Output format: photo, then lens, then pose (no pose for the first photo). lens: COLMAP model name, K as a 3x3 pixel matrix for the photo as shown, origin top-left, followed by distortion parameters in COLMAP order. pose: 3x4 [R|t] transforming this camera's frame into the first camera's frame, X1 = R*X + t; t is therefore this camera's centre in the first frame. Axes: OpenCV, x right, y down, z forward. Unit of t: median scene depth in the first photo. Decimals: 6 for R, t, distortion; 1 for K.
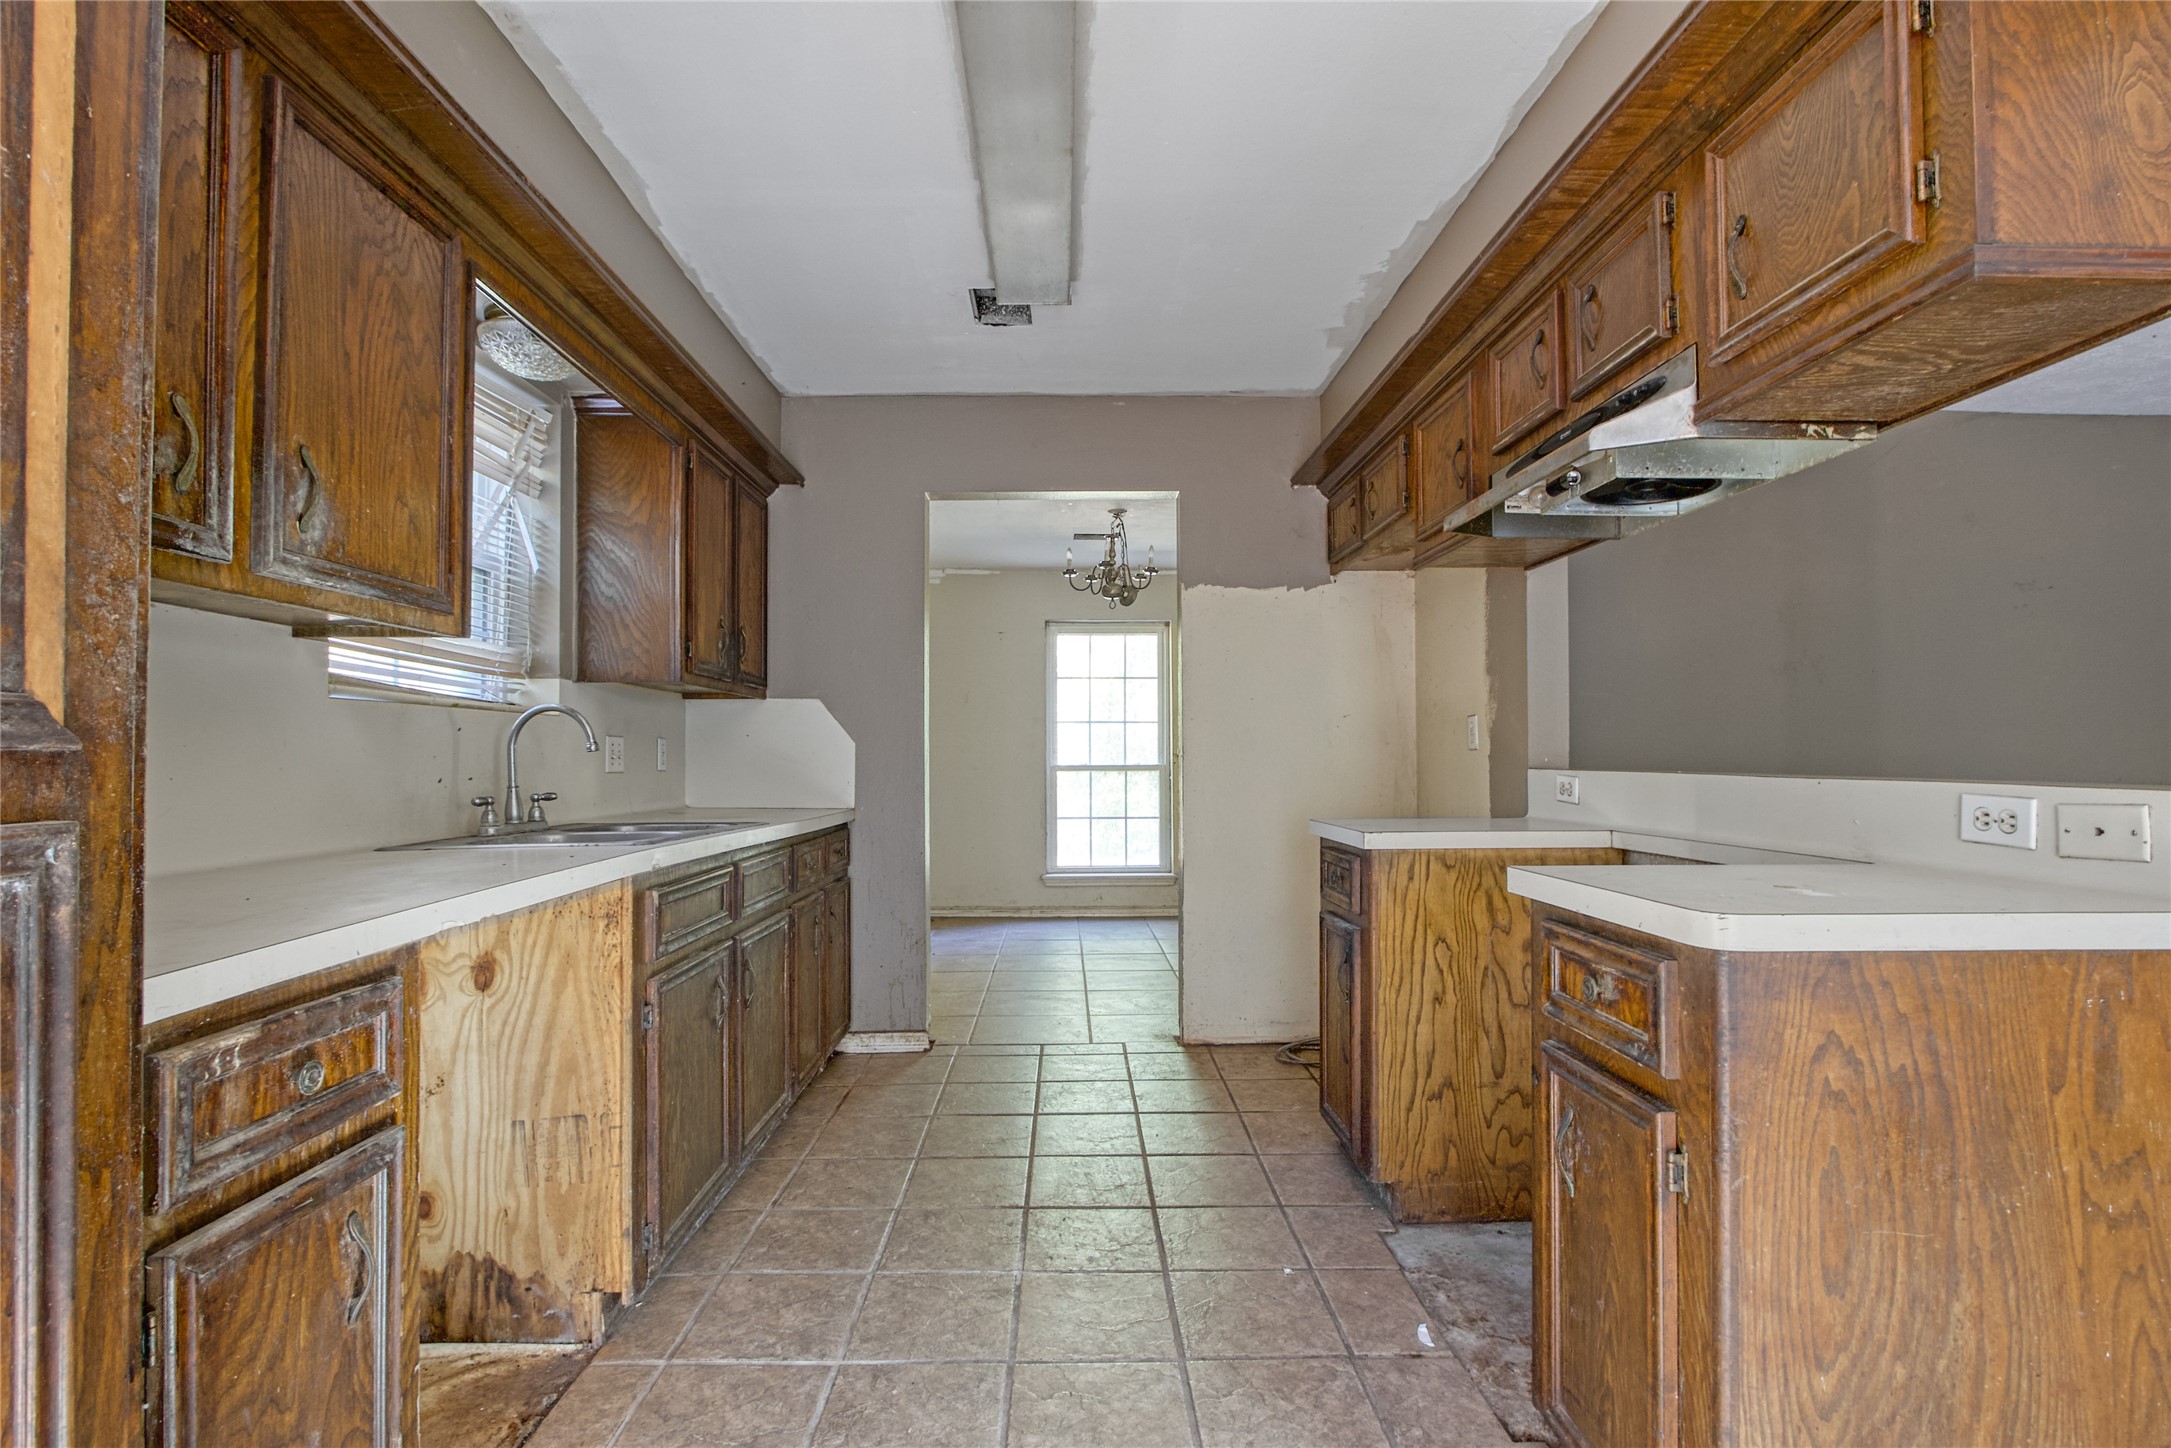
lens RADIAL K [[1002.4, 0, 1085.7], [0, 1002.4, 738.4], [0, 0, 1]] dist [-0.001734, -0.000705]
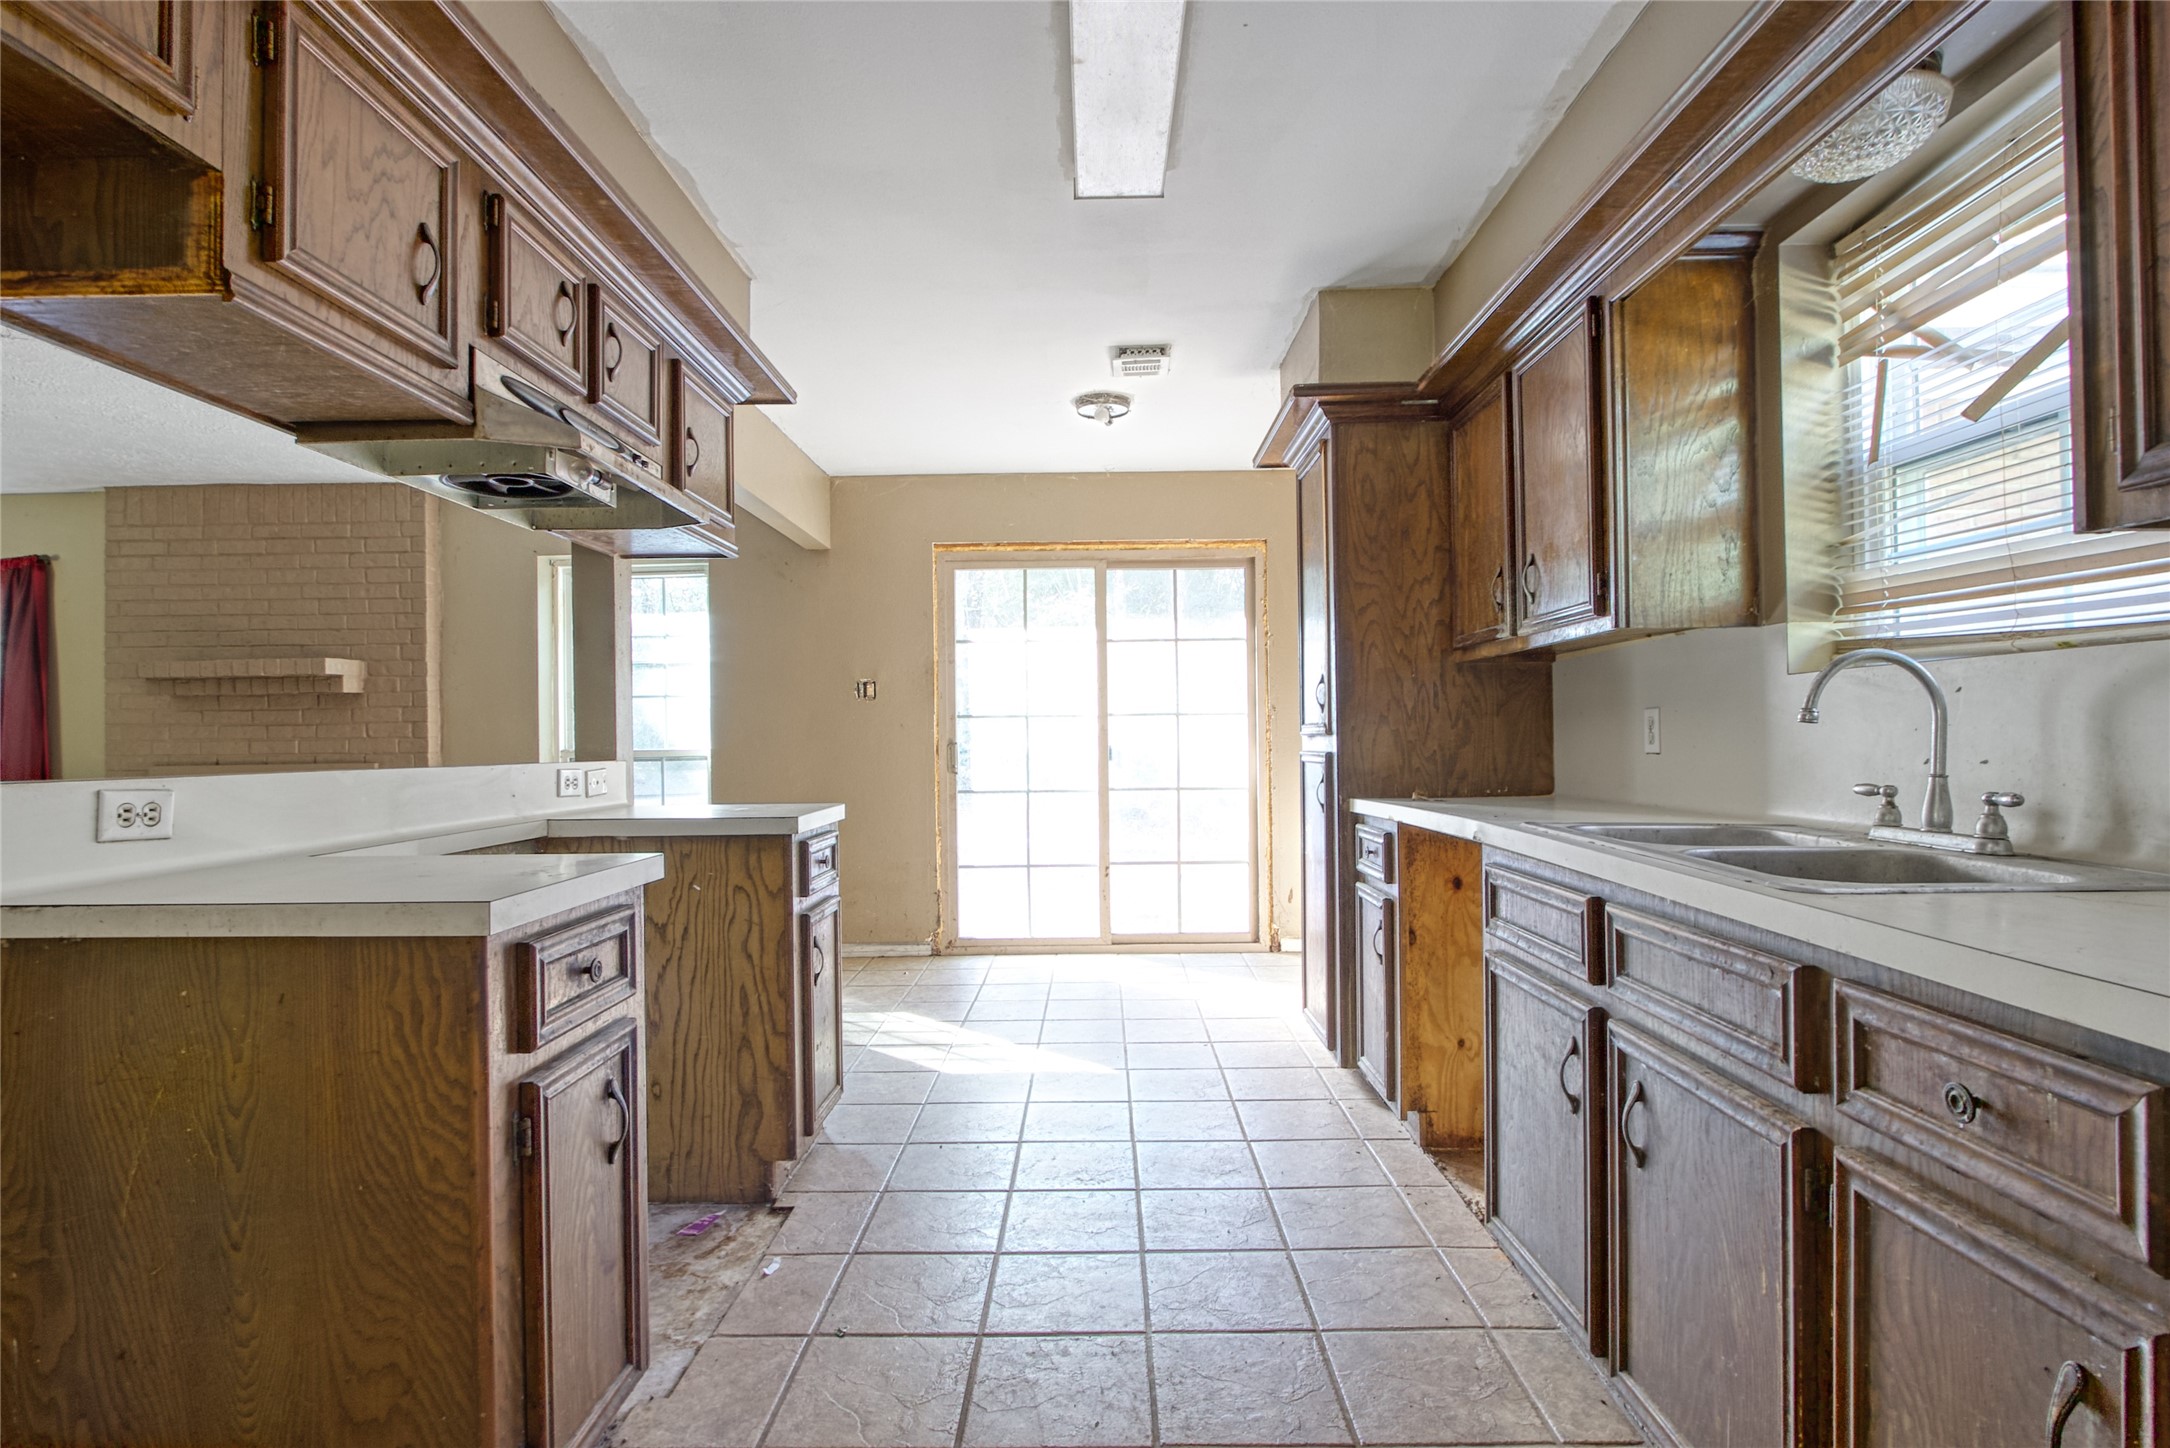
lens RADIAL K [[1001.9, 0, 1078.5], [0, 1001.9, 730.9], [0, 0, 1]] dist [-0.001734, -0.000705]
pose [[-0.999244, 0.010796, 0.037335, -0.039913], [0.009801, 0.999594, -0.026751, 0.035610], [-0.037609, -0.026365, -0.998945, 1.886935]]
